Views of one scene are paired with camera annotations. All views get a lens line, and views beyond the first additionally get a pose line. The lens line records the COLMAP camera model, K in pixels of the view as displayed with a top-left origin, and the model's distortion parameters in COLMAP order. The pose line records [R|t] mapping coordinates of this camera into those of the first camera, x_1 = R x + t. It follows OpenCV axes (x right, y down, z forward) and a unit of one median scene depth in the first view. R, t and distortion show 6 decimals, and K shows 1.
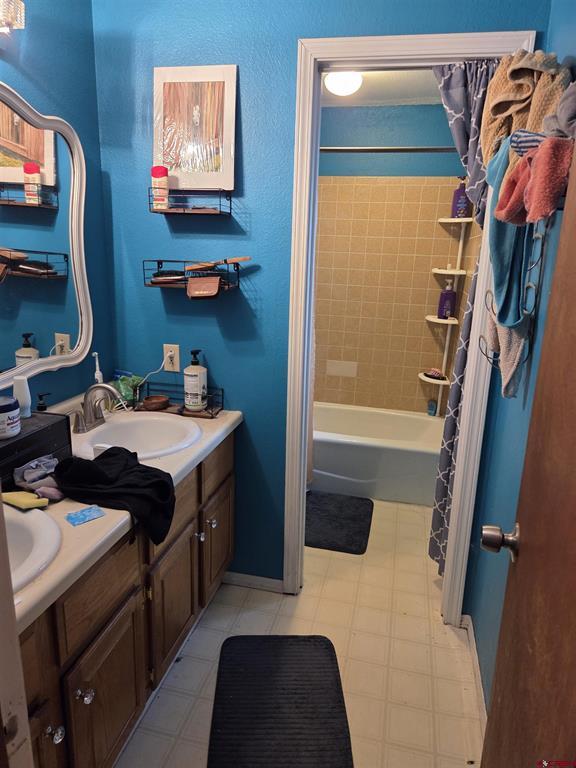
lens RADIAL K [[510.7, 0, 288.8], [0, 510.7, 382.7], [0, 0, 1]] dist [0.055848, -0.039354]
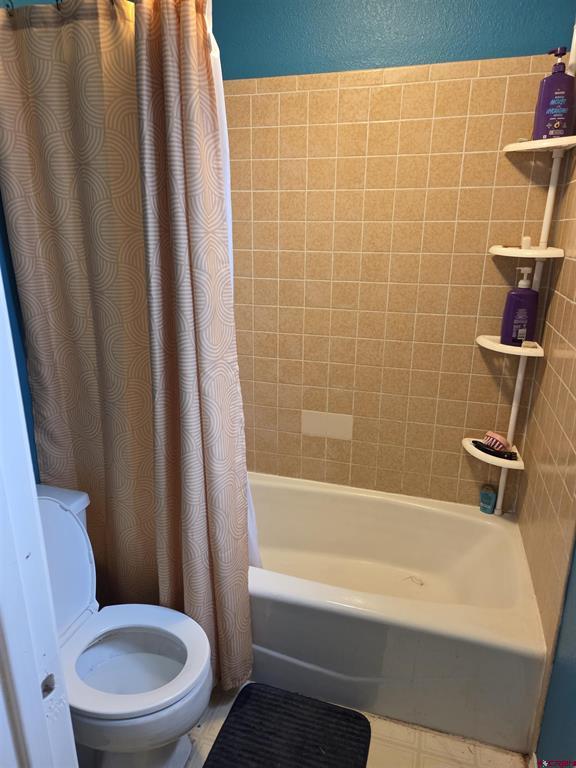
lens RADIAL K [[510.7, 0, 288.4], [0, 510.7, 387.7], [0, 0, 1]] dist [0.055848, -0.039354]
pose [[0.995753, -0.004221, -0.091965, 0.123630], [0.008446, 0.998924, 0.045607, -0.105565], [0.091673, -0.046190, 0.994717, 0.457978]]
